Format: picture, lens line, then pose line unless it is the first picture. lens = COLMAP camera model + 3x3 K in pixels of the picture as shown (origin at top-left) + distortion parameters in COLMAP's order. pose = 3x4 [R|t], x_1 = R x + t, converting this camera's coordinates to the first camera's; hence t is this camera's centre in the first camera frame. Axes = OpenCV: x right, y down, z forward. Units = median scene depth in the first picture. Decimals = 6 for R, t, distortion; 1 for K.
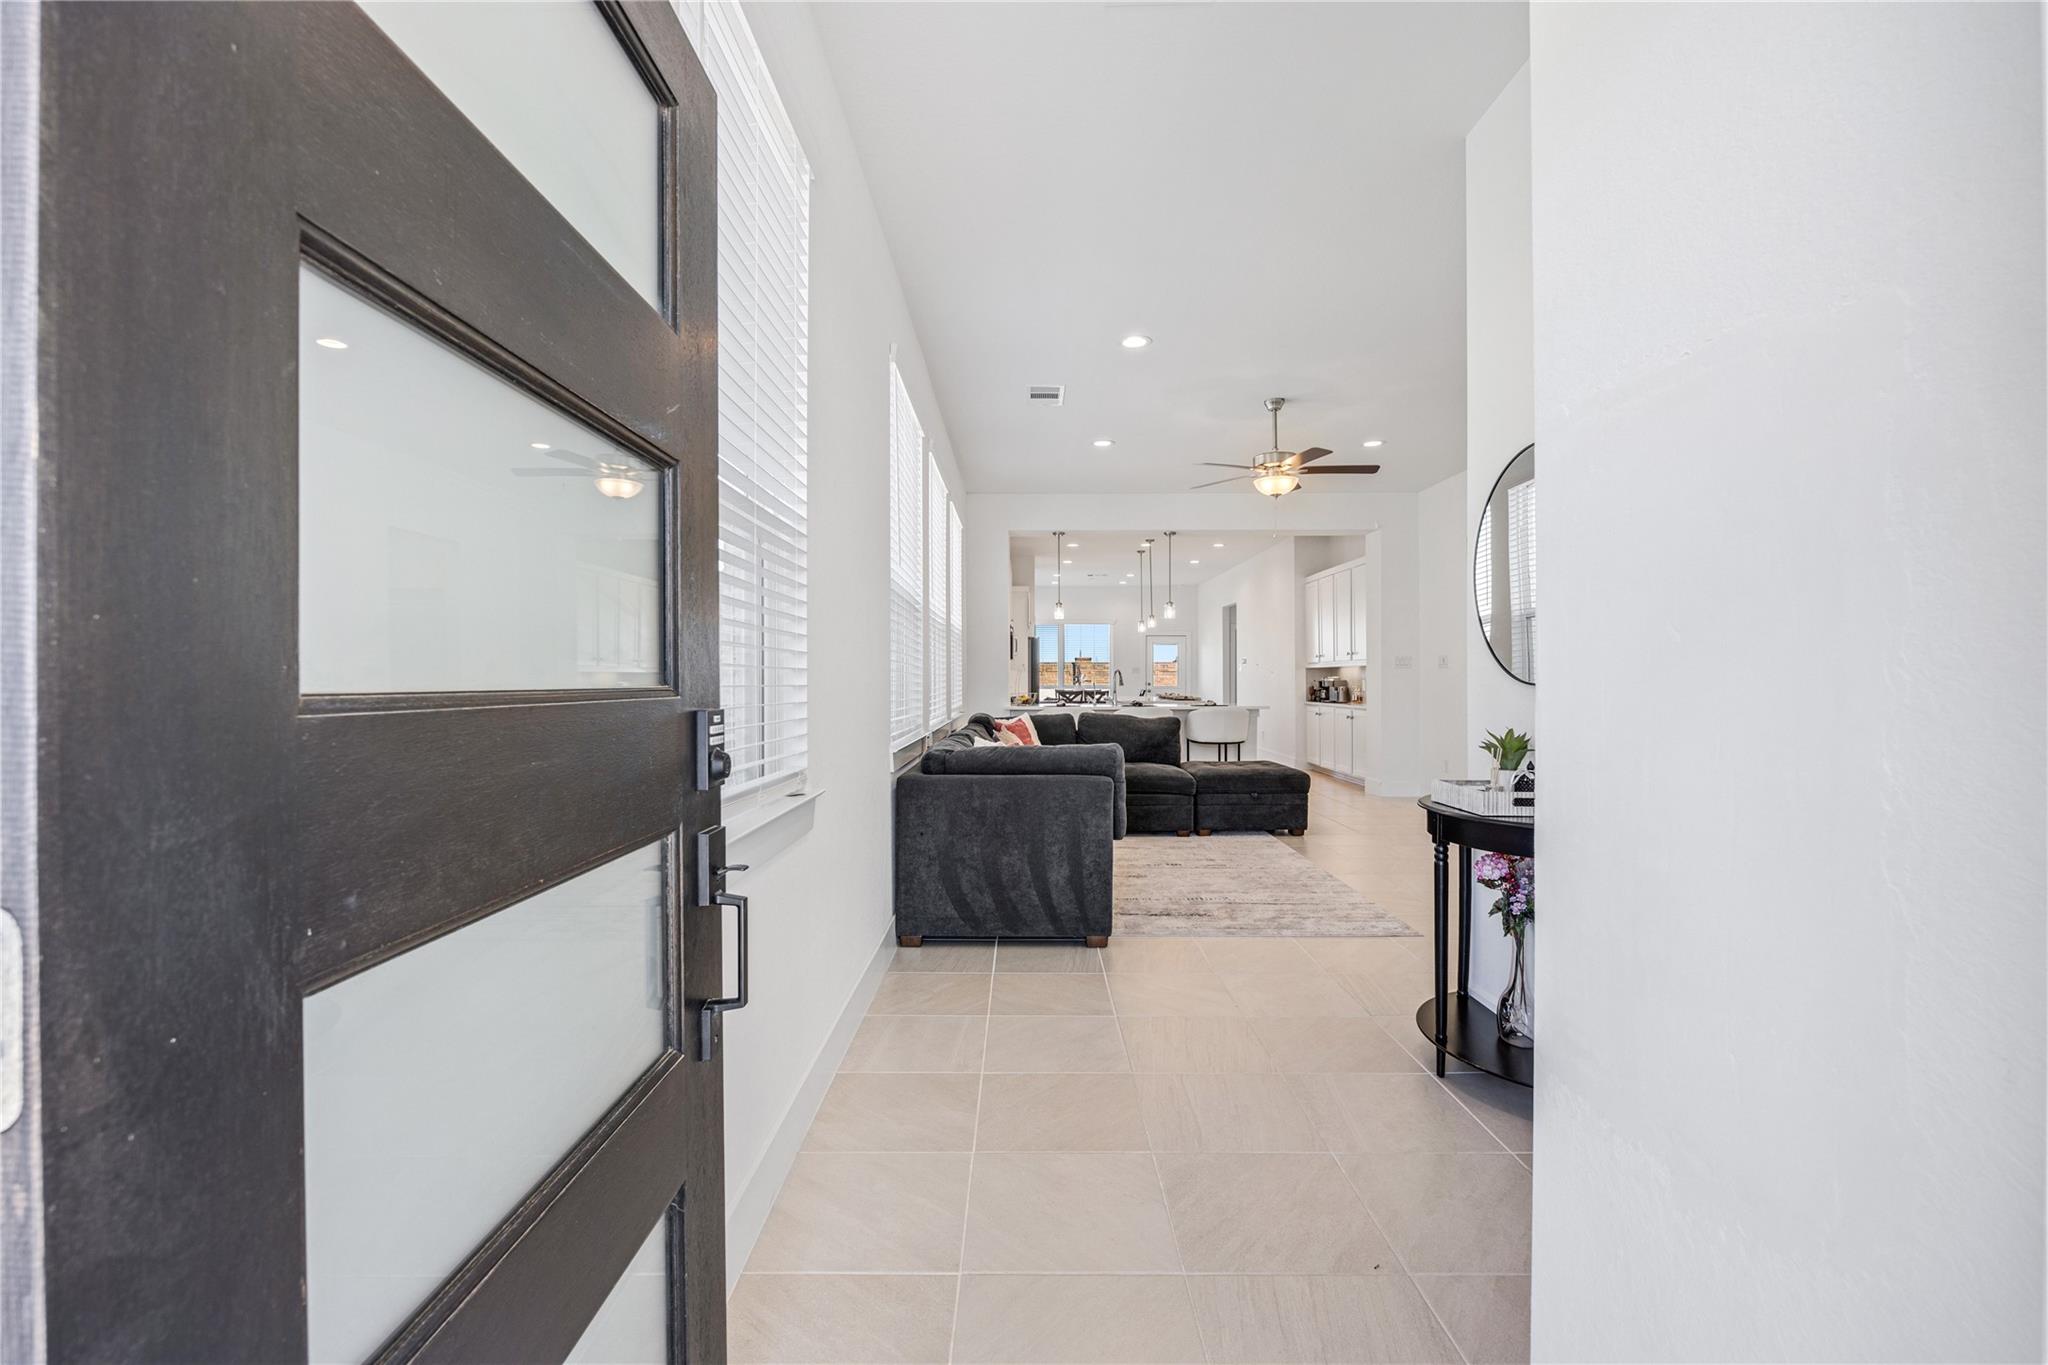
lens RADIAL K [[895.6, 0, 1011.3], [0, 895.6, 679.0], [0, 0, 1]] dist [0.001527, 0.000023]
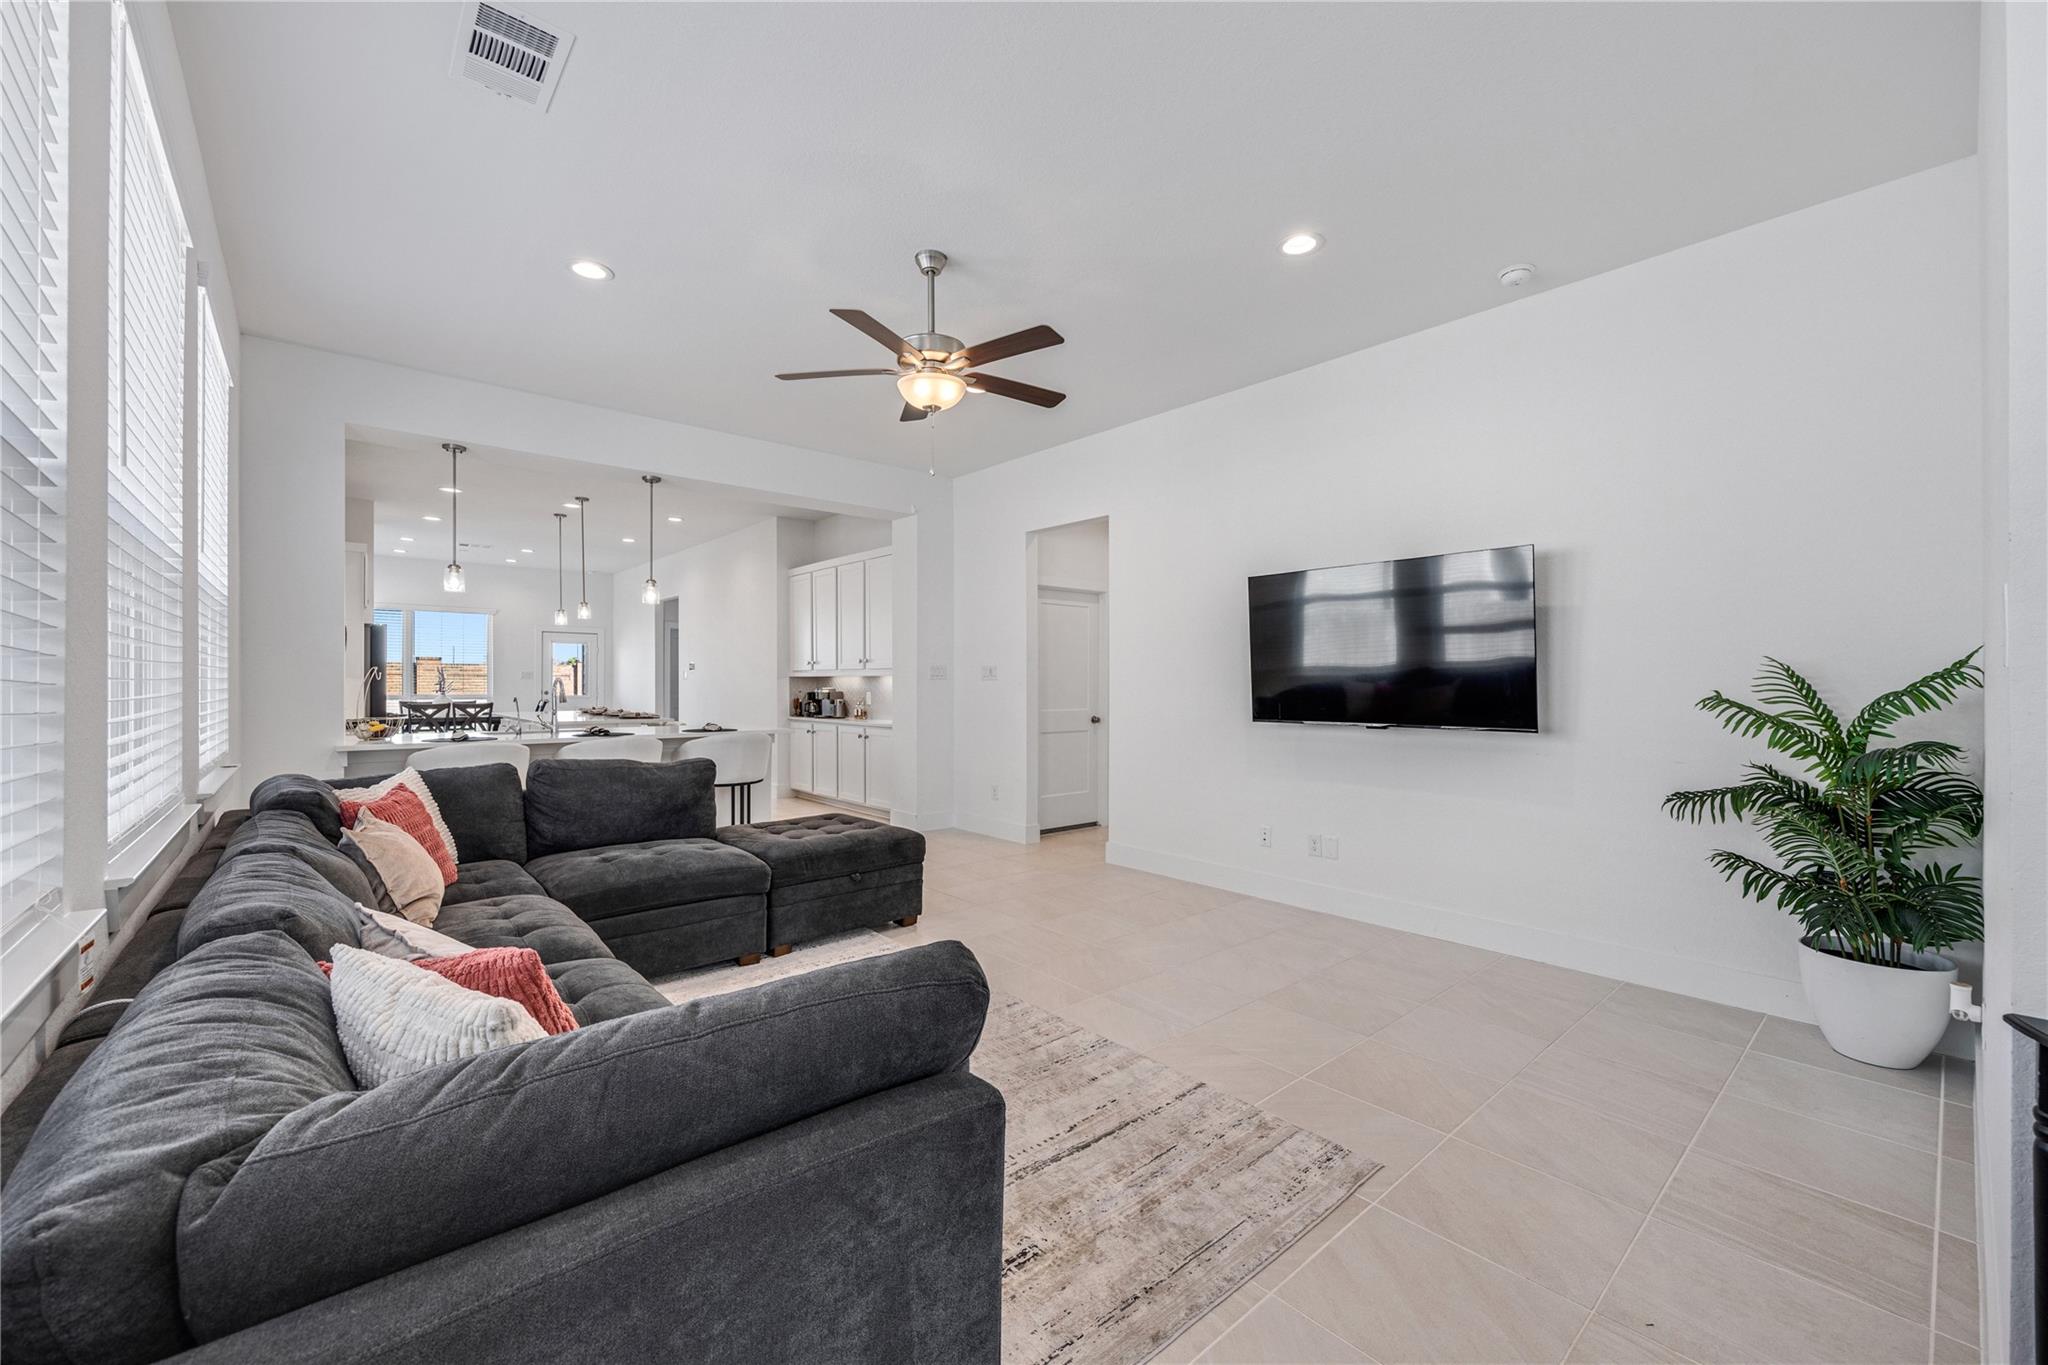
lens RADIAL K [[813.6, 0, 1012.6], [0, 813.6, 678.5], [0, 0, 1]] dist [-0.003733, -0.000101]
pose [[0.748667, 0.008000, 0.662898, -0.024619], [-0.004240, 0.999965, -0.007278, -0.007120], [-0.662933, 0.002638, 0.748674, 0.340228]]
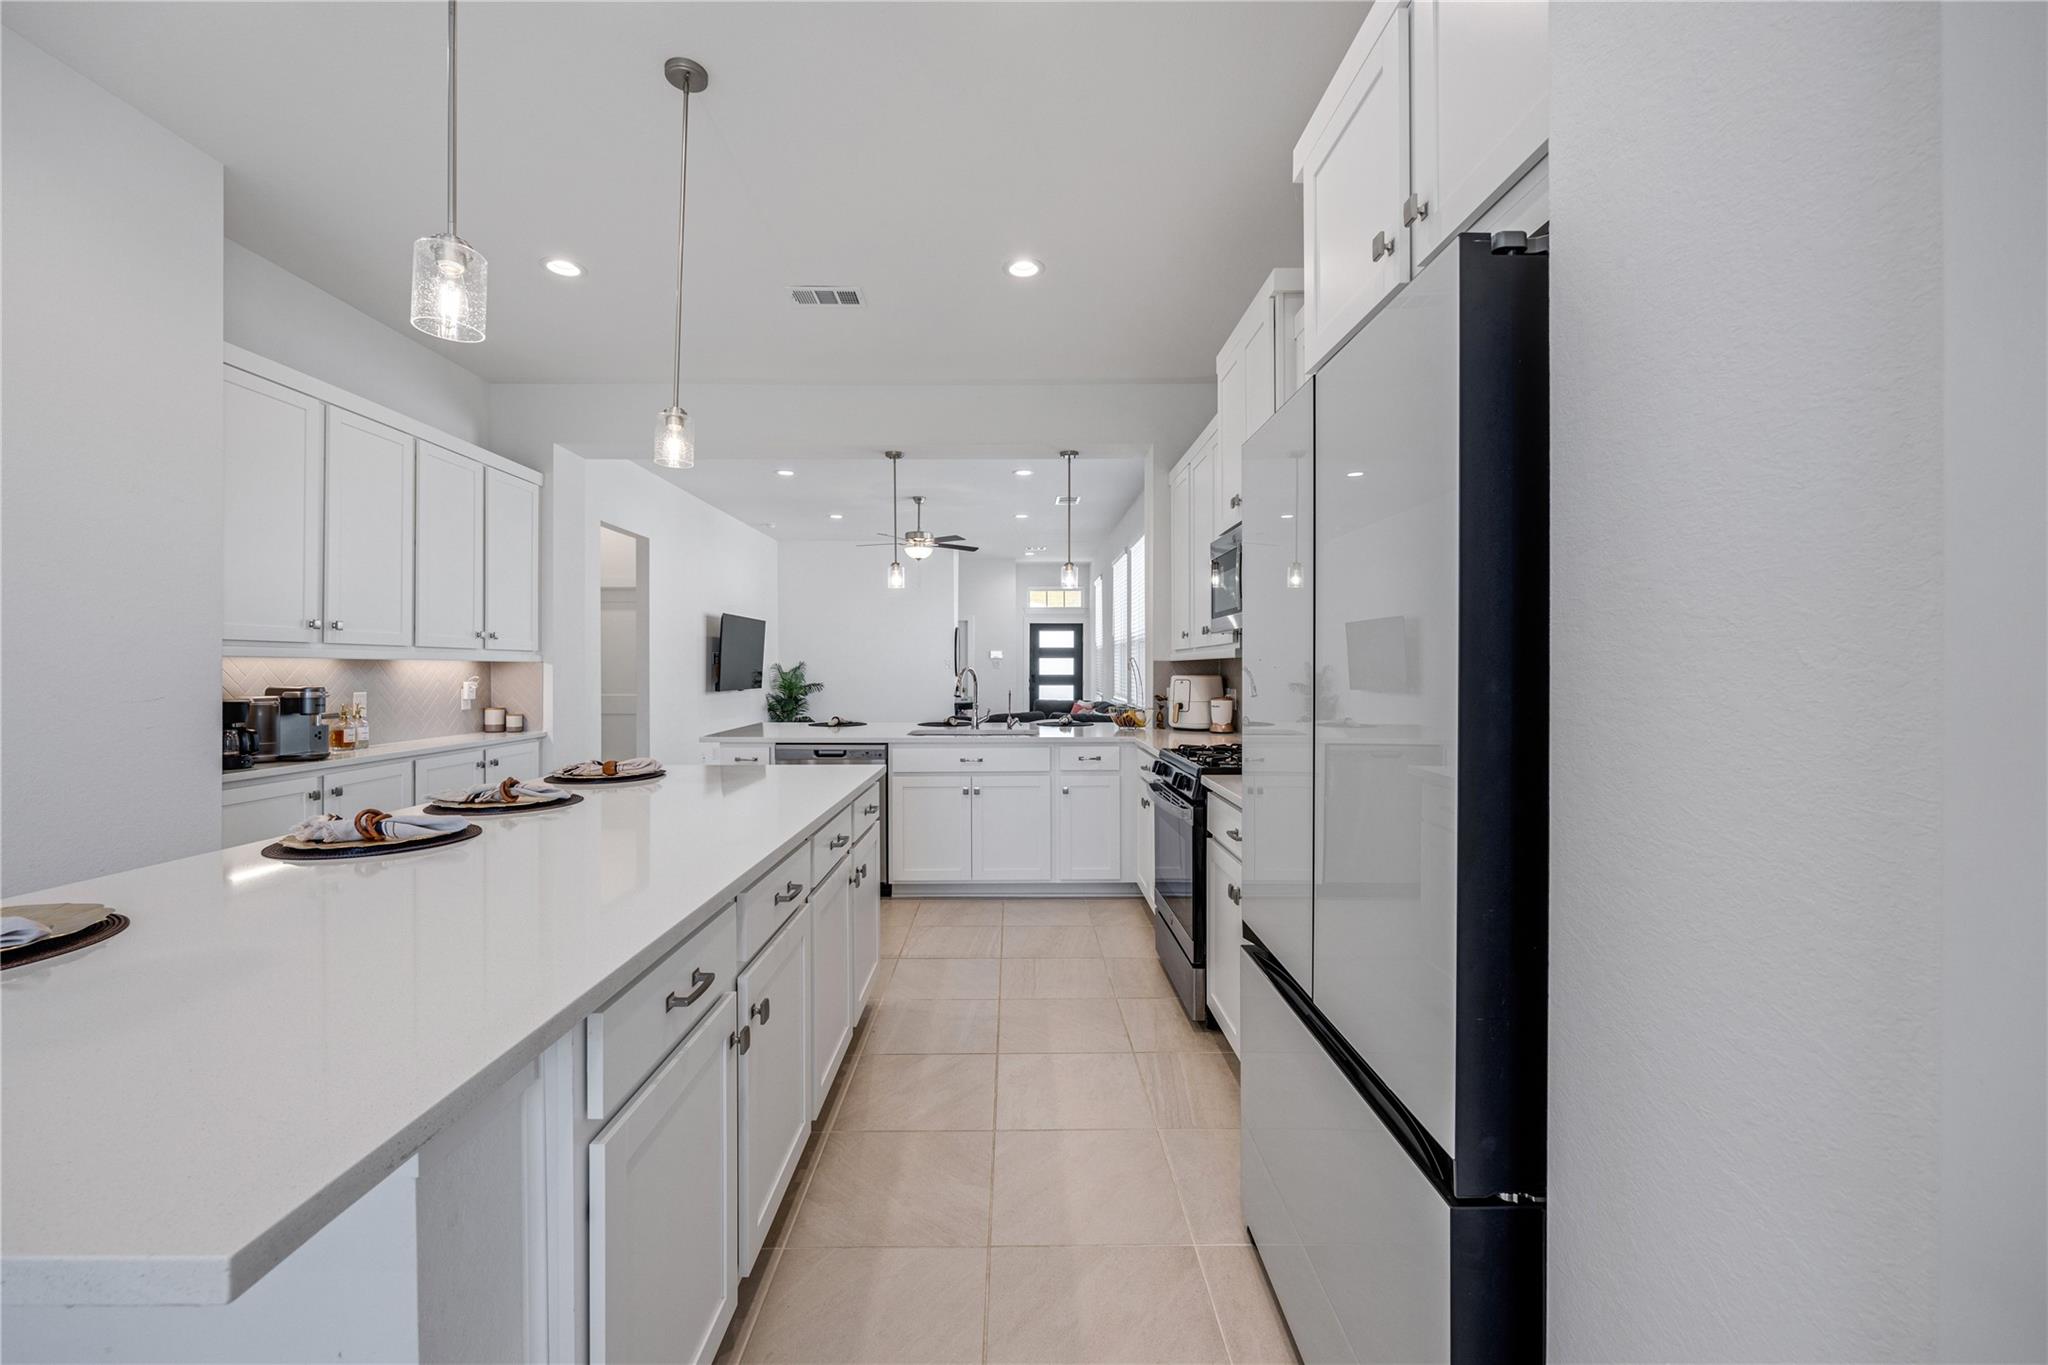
lens RADIAL K [[813.6, 0, 1029.8], [0, 813.6, 672.8], [0, 0, 1]] dist [-0.003733, -0.000101]
pose [[-0.999206, 0.005604, -0.039435, 0.097226], [0.005447, 0.999977, 0.004107, -0.008666], [0.039457, 0.003889, -0.999214, 1.476962]]
